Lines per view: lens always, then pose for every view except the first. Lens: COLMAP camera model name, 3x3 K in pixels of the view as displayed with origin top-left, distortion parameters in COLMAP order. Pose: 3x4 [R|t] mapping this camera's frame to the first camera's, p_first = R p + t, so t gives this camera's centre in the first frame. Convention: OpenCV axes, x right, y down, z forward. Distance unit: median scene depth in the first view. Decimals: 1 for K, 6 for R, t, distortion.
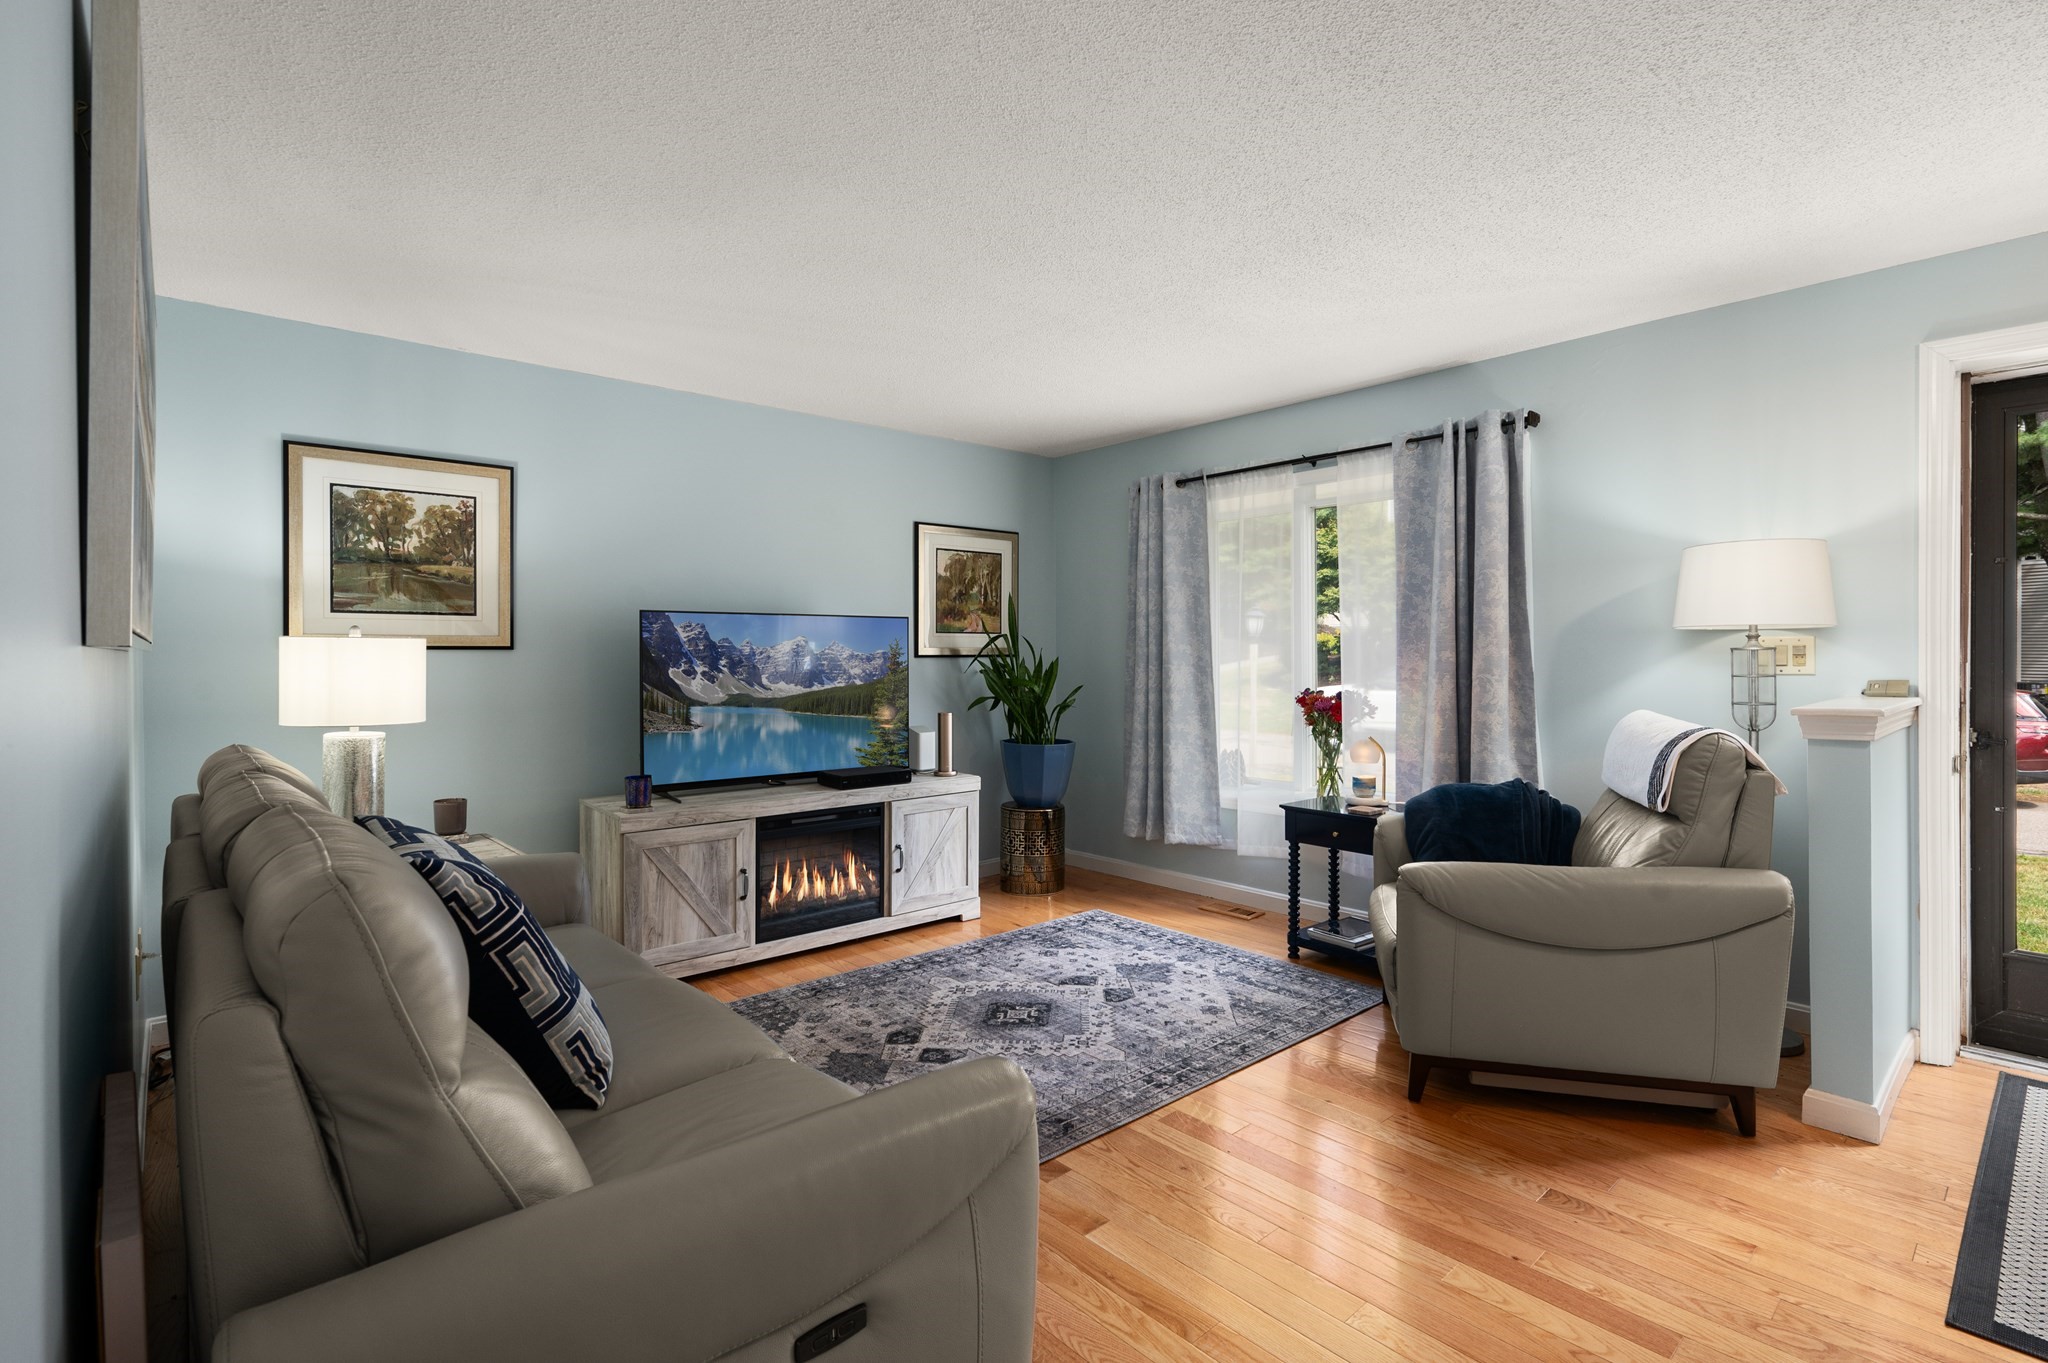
lens RADIAL K [[966.2, 0, 1023.2], [0, 966.2, 662.2], [0, 0, 1]] dist [-0.001925, 0.000744]
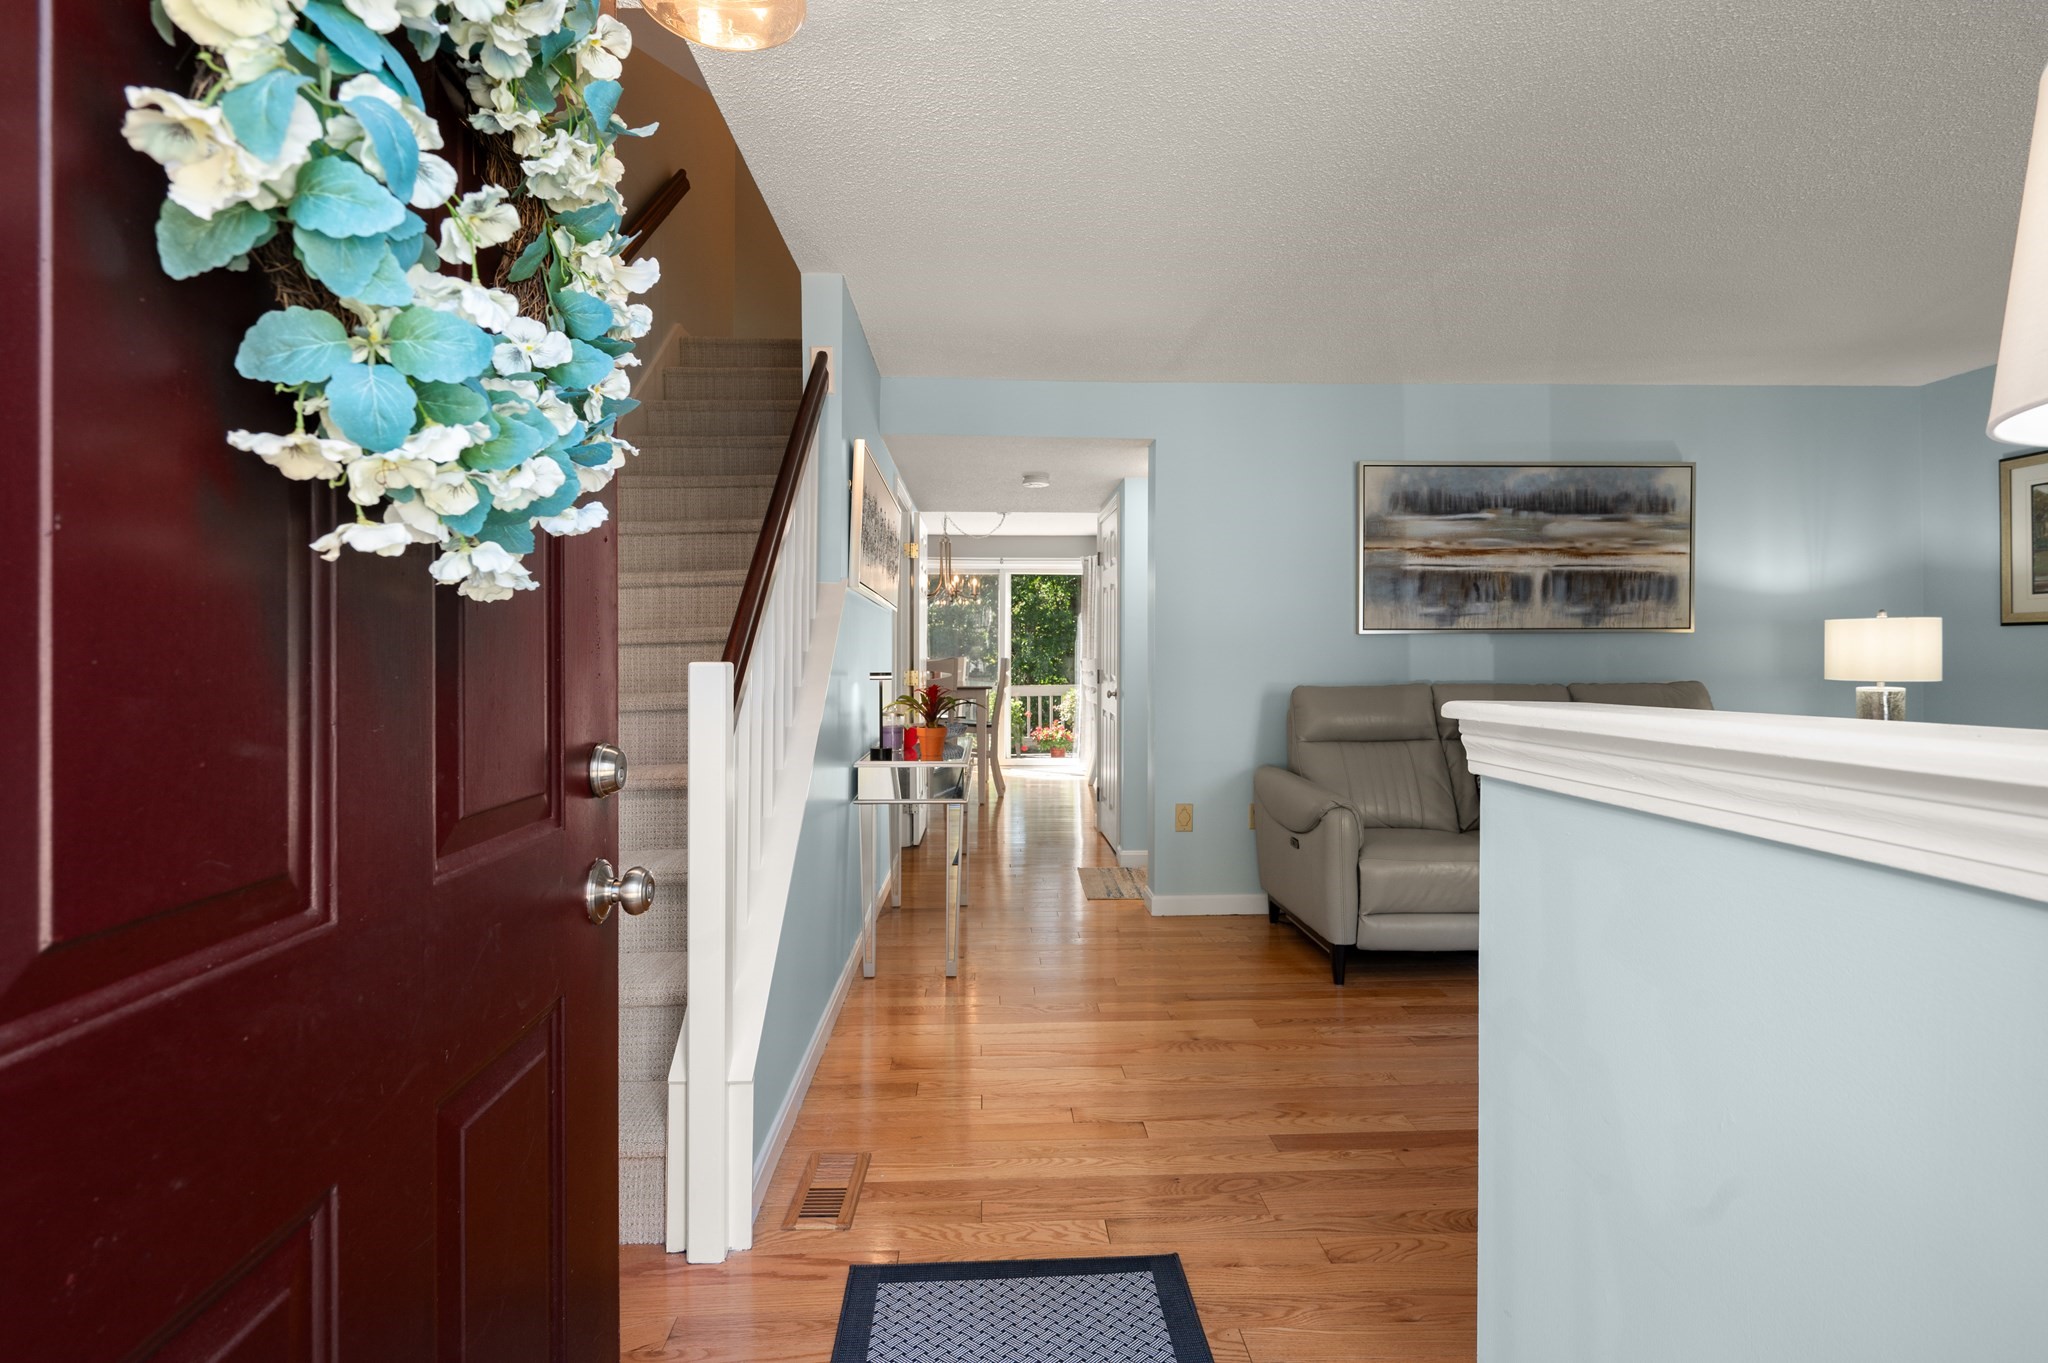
lens RADIAL K [[966.2, 0, 1035.3], [0, 966.2, 669.2], [0, 0, 1]] dist [-0.001925, 0.000744]
pose [[-0.632766, 0.015239, -0.774193, 0.898376], [0.000511, 0.999814, 0.019263, 0.015507], [0.774343, 0.011794, -0.632657, 0.744701]]
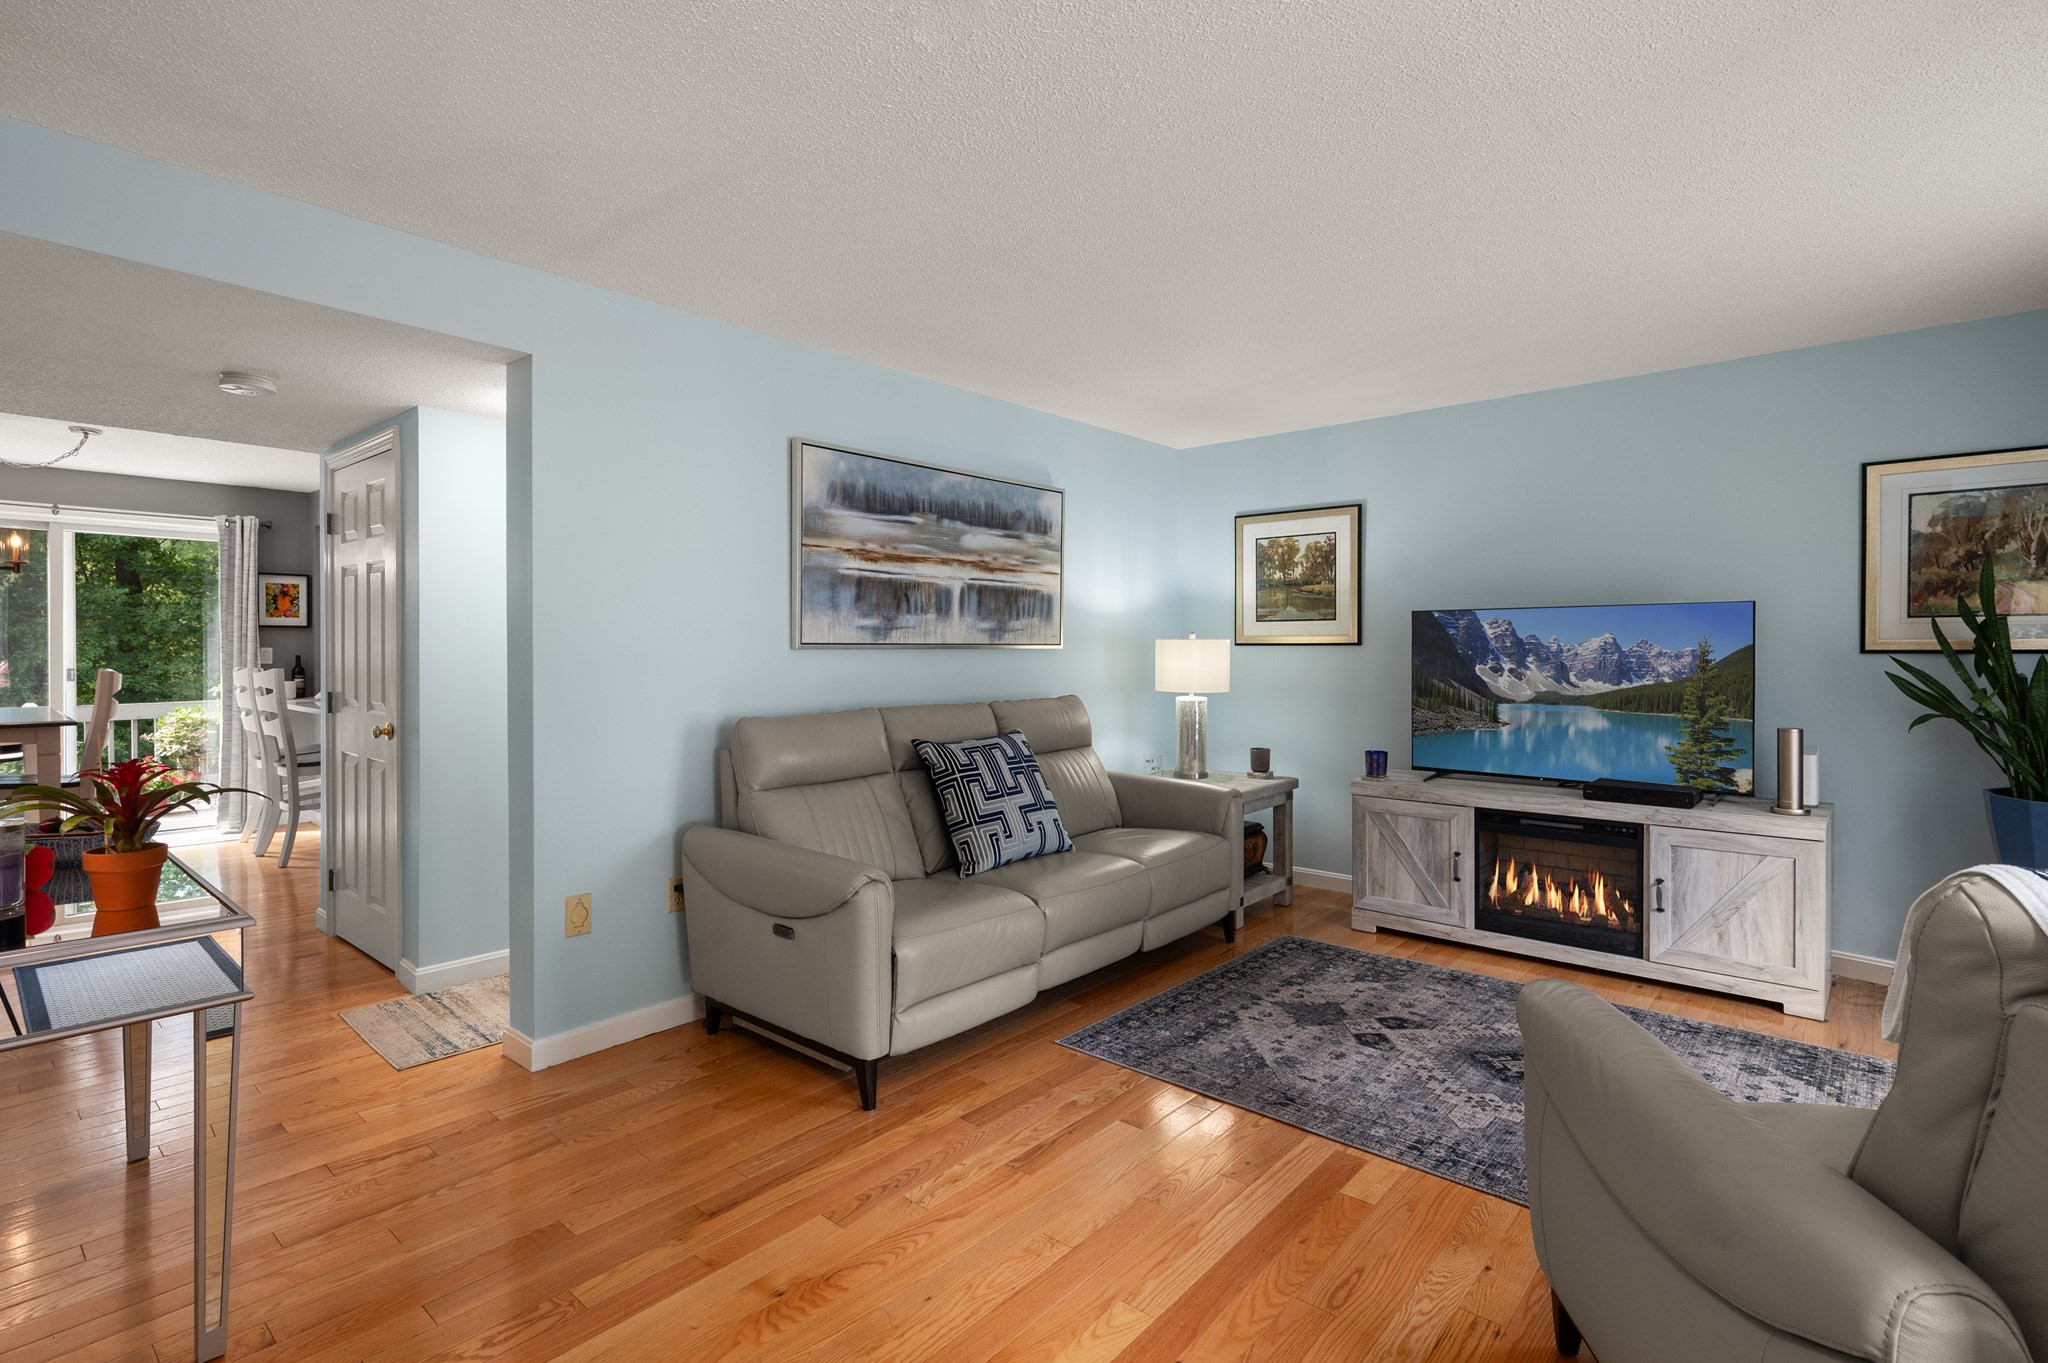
lens RADIAL K [[966.2, 0, 1024.1], [0, 966.2, 668.2], [0, 0, 1]] dist [-0.001925, 0.000744]
pose [[0.121543, 0.021419, -0.992355, 0.717858], [-0.006272, 0.999764, 0.020811, -0.007039], [0.992566, 0.003694, 0.121649, 0.410237]]
